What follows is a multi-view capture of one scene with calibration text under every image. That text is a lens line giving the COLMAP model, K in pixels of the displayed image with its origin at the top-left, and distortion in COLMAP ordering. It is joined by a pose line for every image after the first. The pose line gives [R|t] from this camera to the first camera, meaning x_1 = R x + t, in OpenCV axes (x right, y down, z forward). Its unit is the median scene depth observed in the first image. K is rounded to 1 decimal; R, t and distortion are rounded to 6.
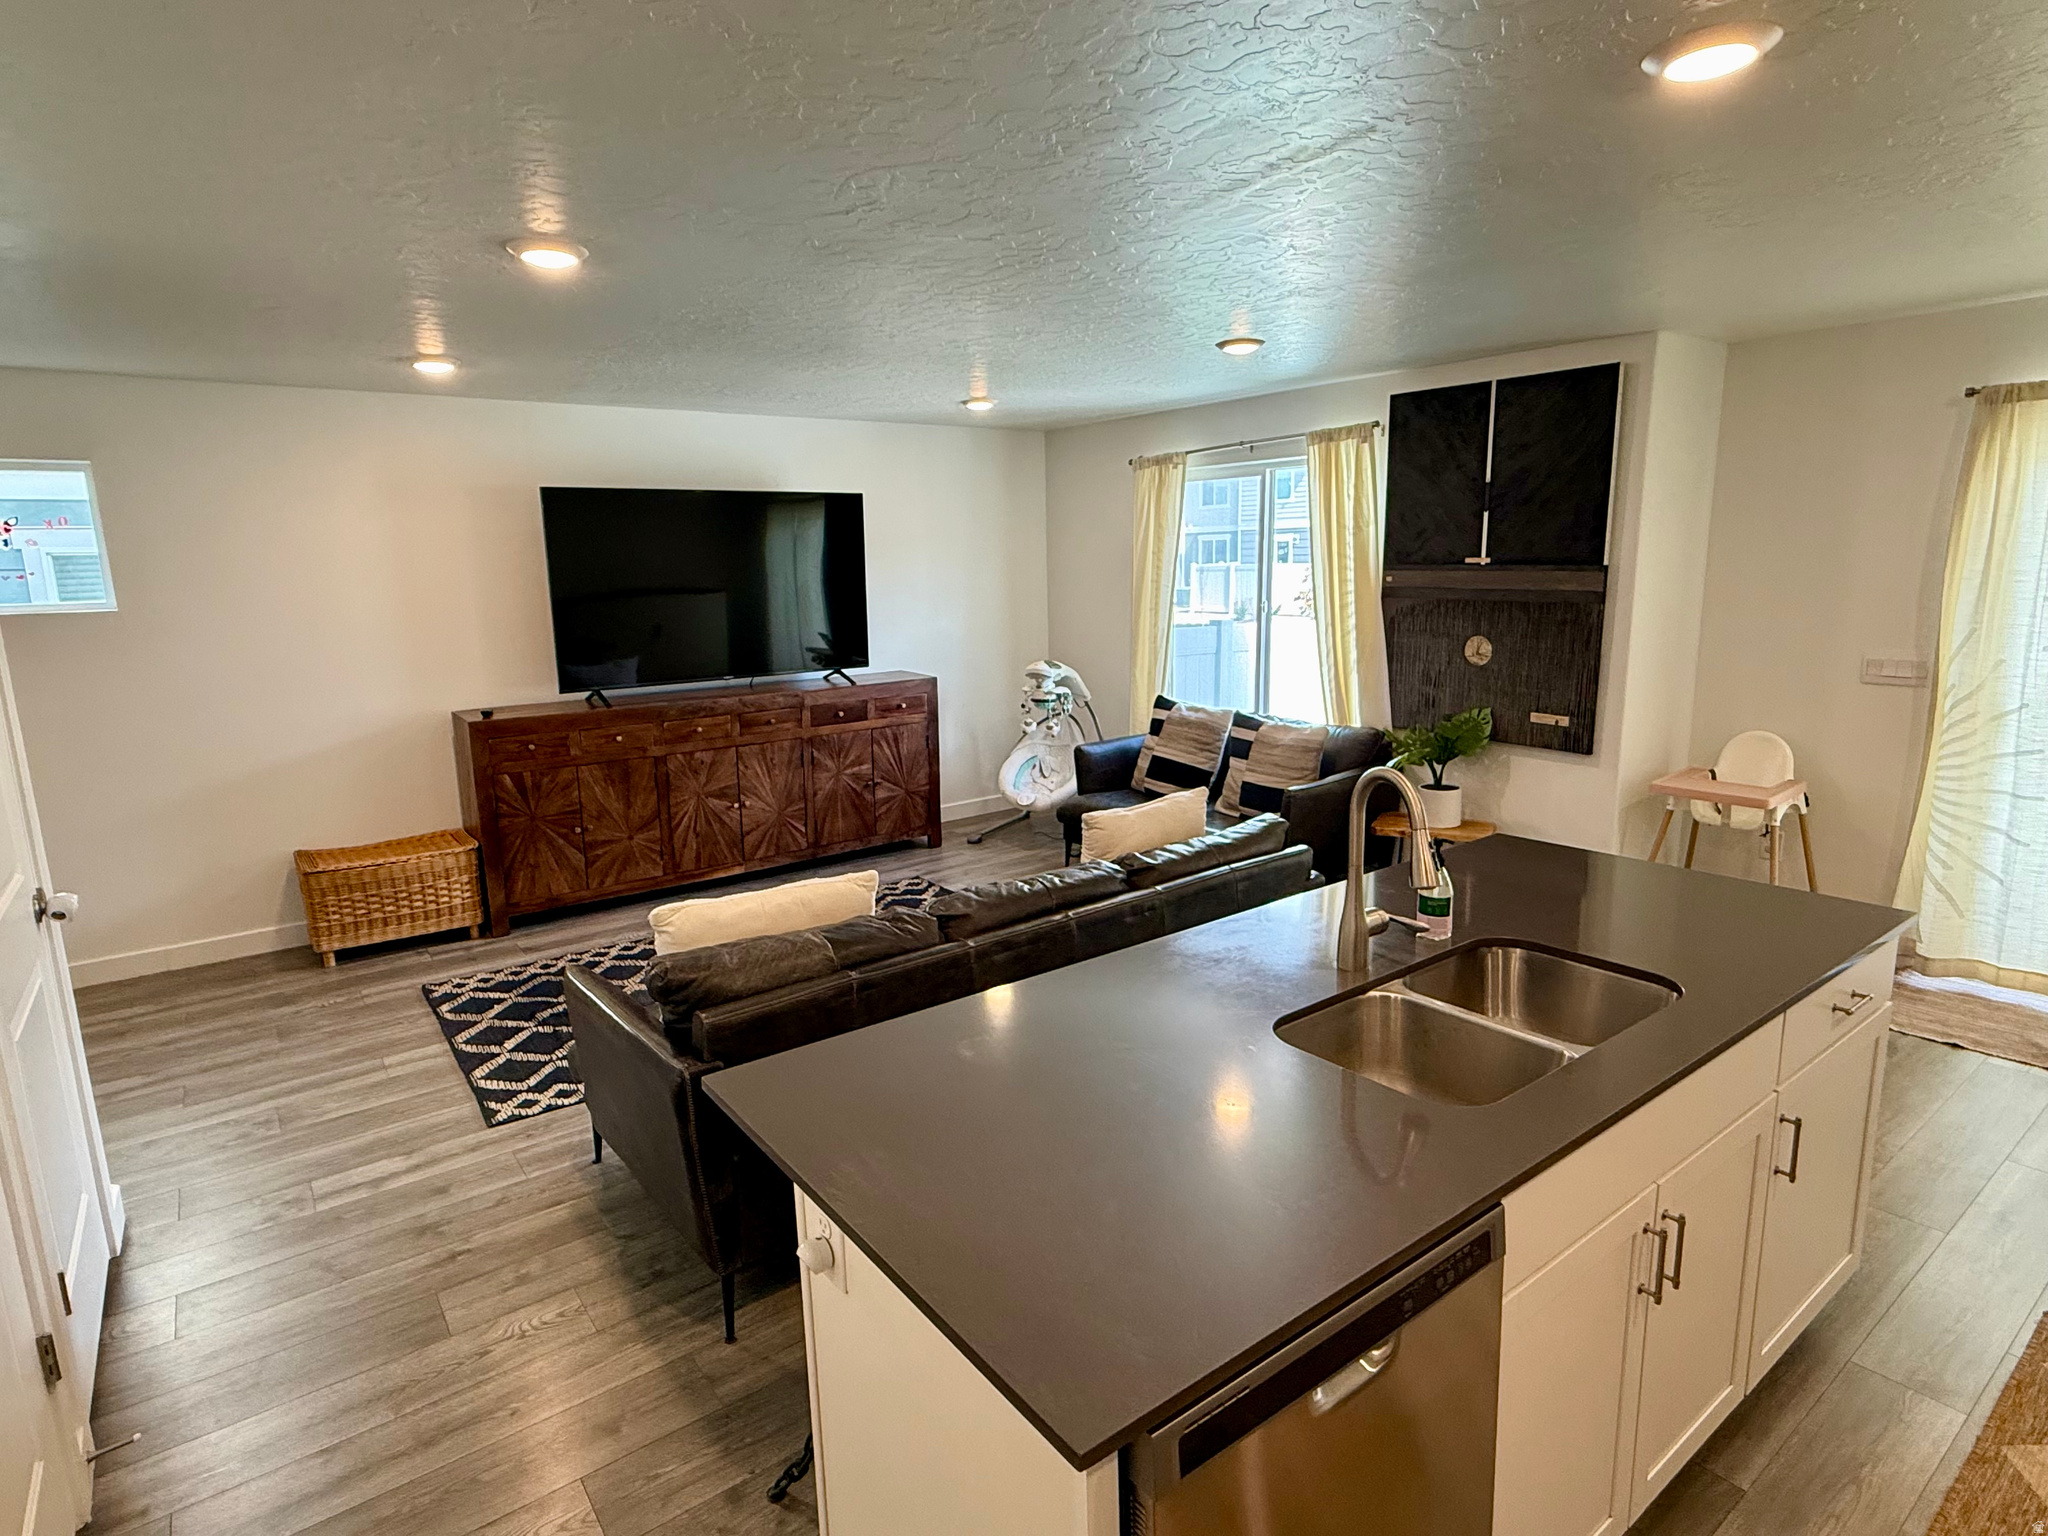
lens RADIAL K [[1086.4, 0, 1009.7], [0, 1086.4, 763.0], [0, 0, 1]] dist [0.001535, -0.000995]
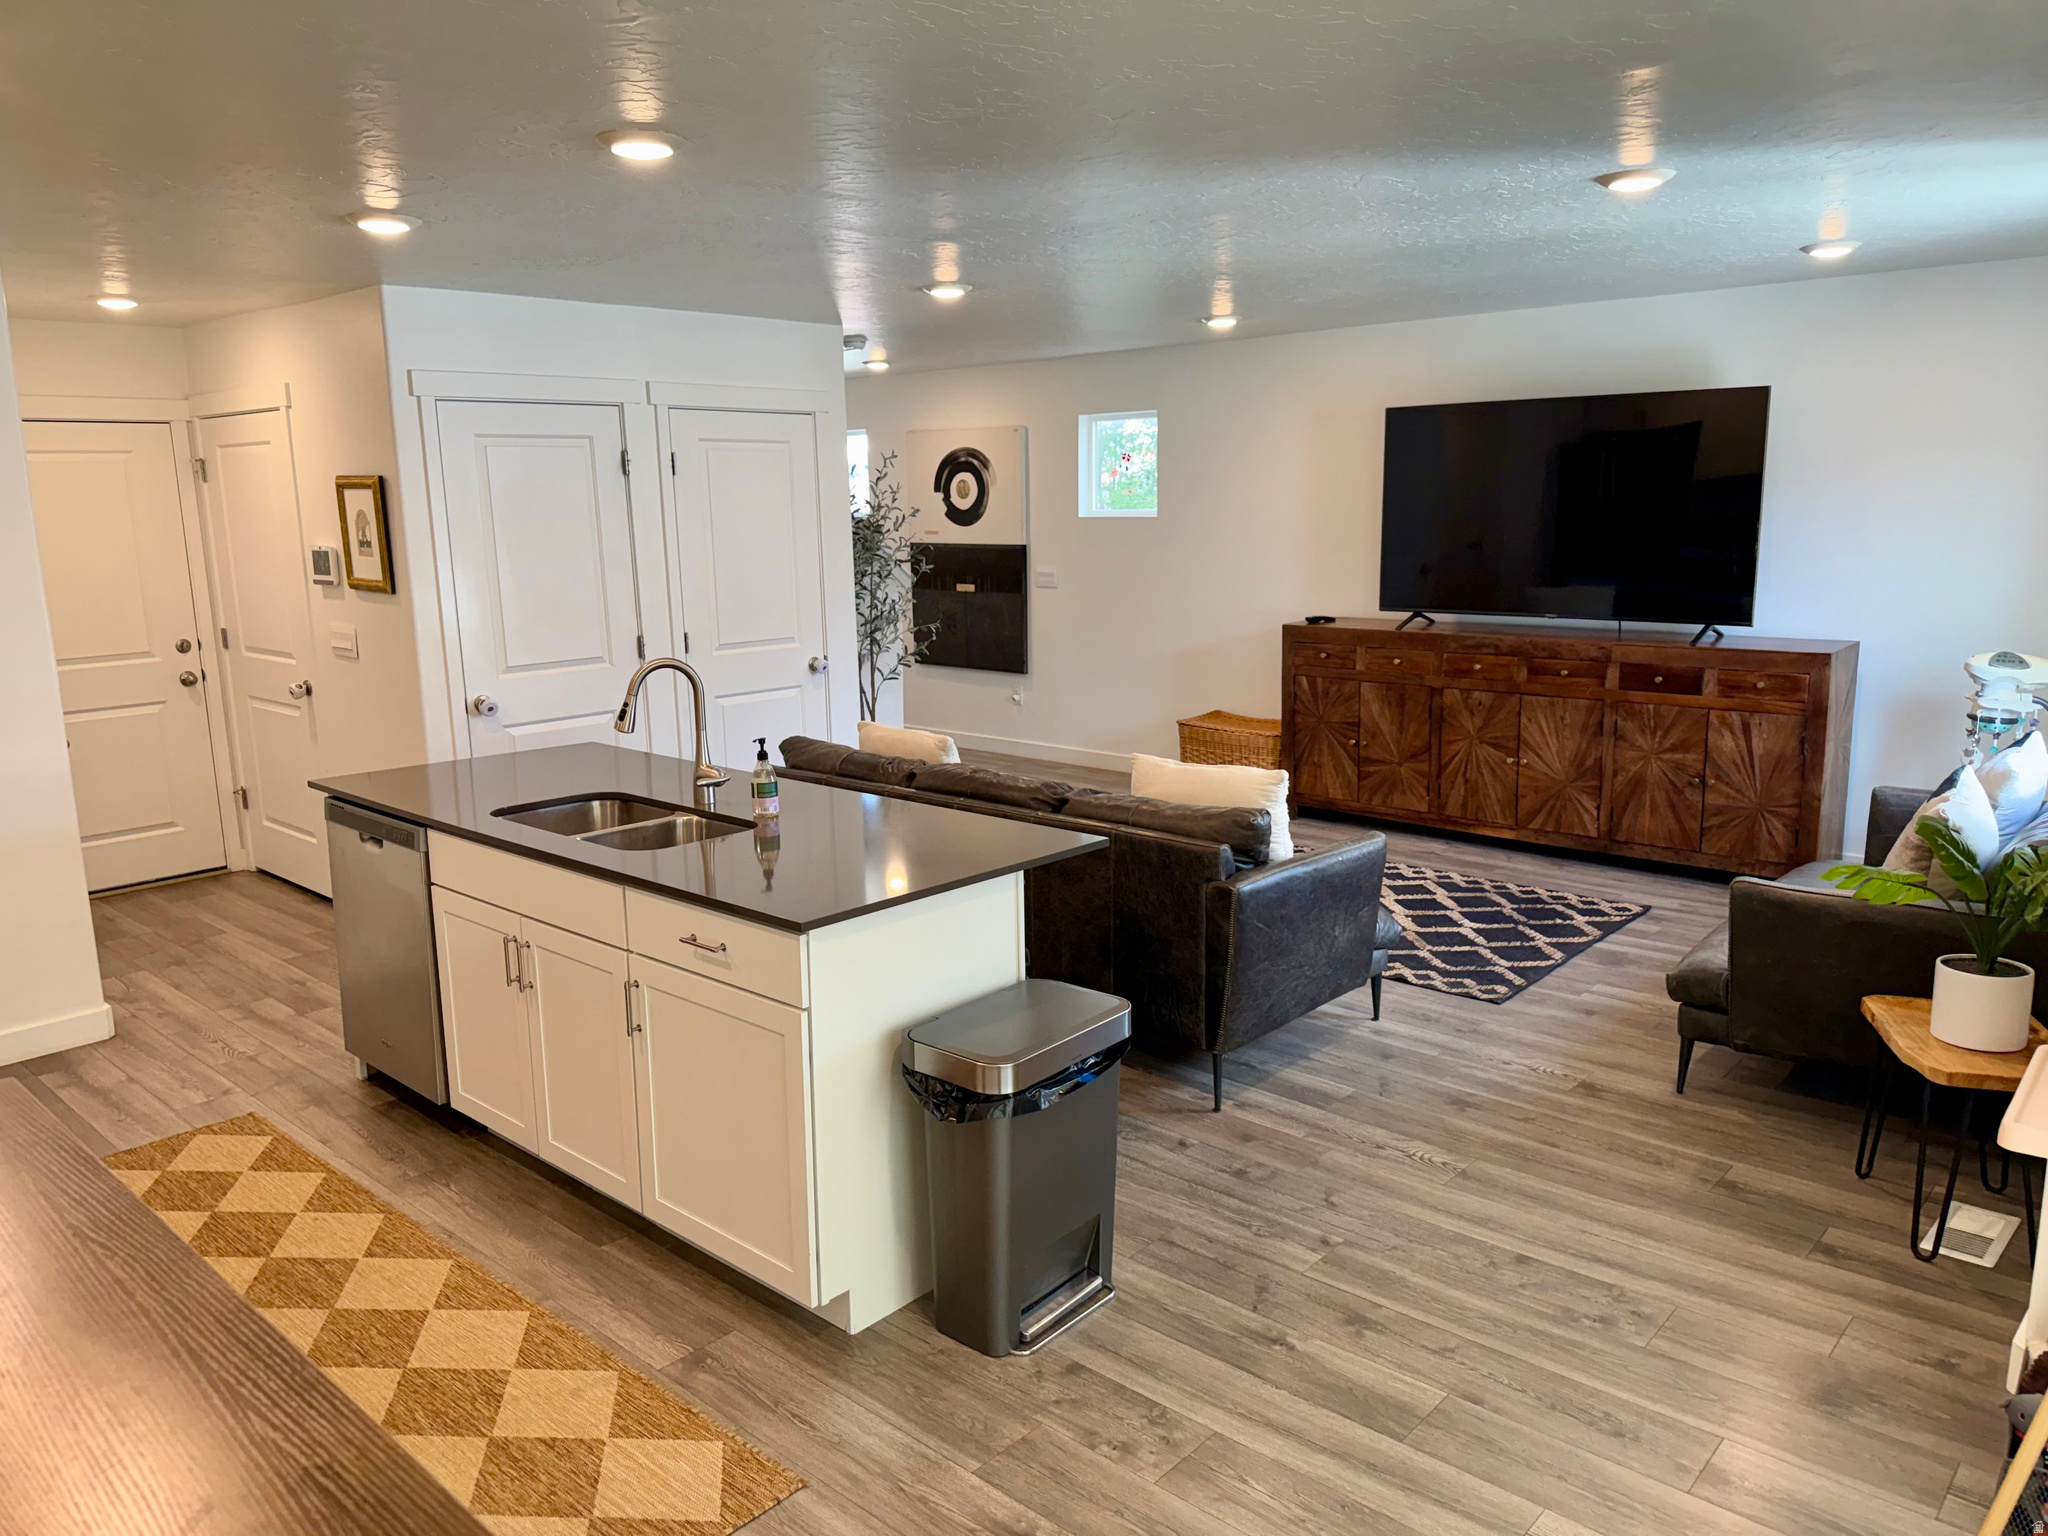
lens RADIAL K [[1439.1, 0, 1011.0], [0, 1439.1, 769.5], [0, 0, 1]] dist [0.101362, -0.159755]
pose [[0.189196, 0.206267, -0.960031, 0.848044], [-0.166436, 0.970278, 0.175669, -0.098380], [0.967731, 0.126548, 0.217903, 0.373492]]
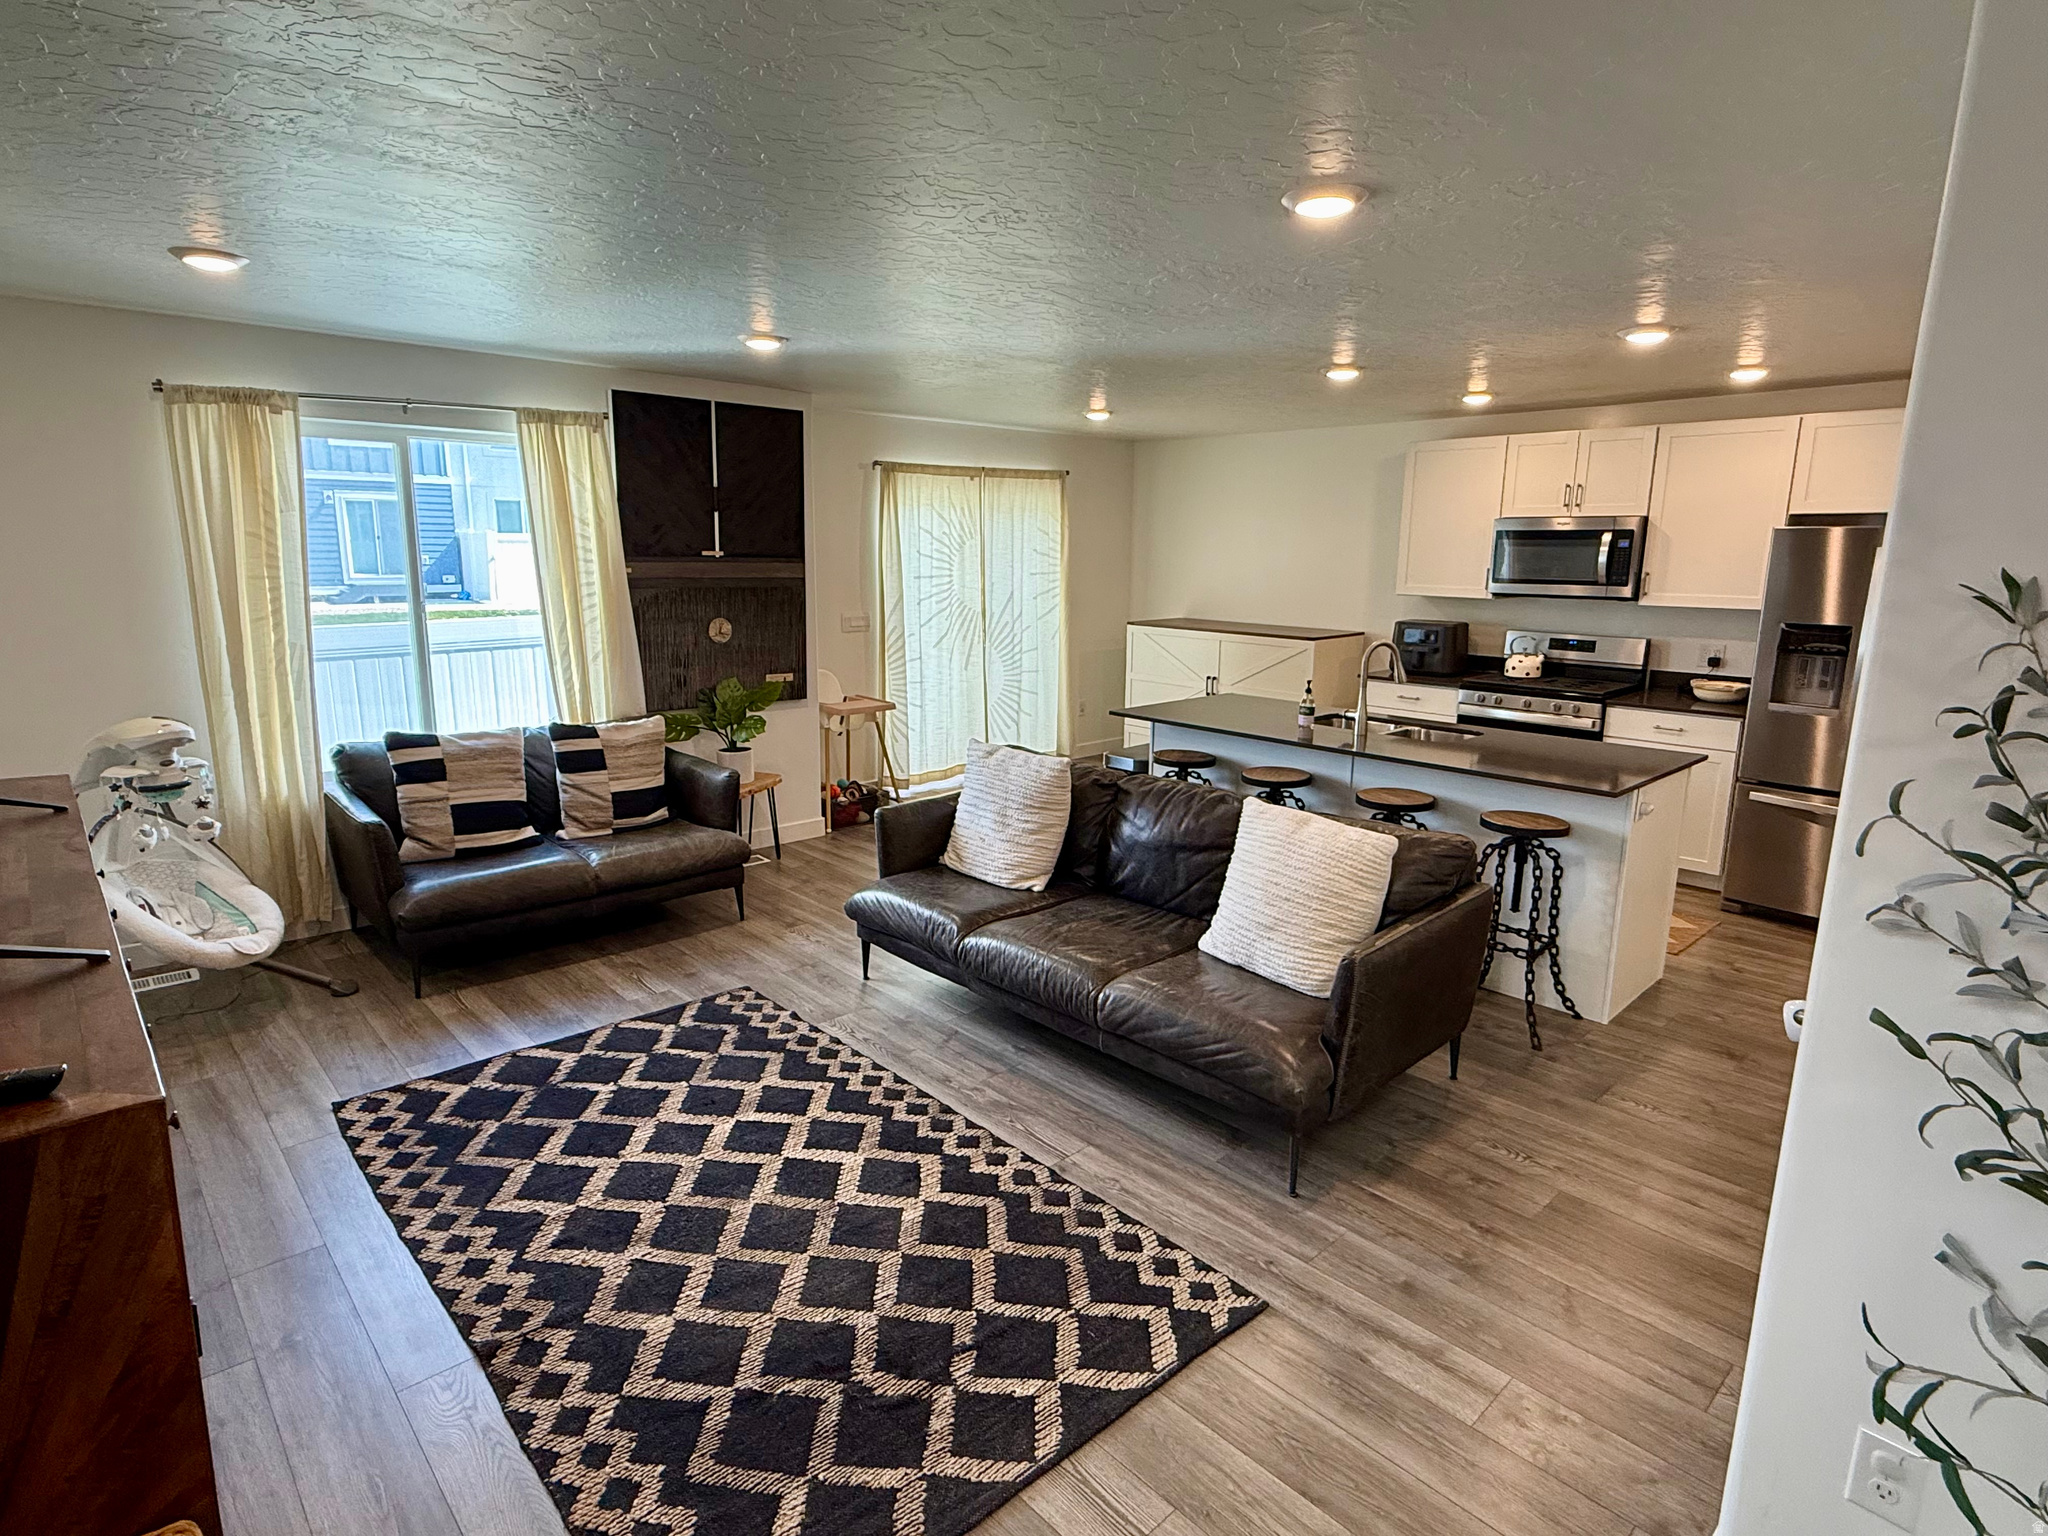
lens RADIAL K [[1086.3, 0, 1016.0], [0, 1086.3, 764.6], [0, 0, 1]] dist [0.000505, 0.000064]
pose [[-0.106017, -0.177126, 0.978461, -0.699709], [0.177585, 0.964815, 0.193897, -0.121040], [-0.978378, 0.194317, -0.070832, 0.719055]]
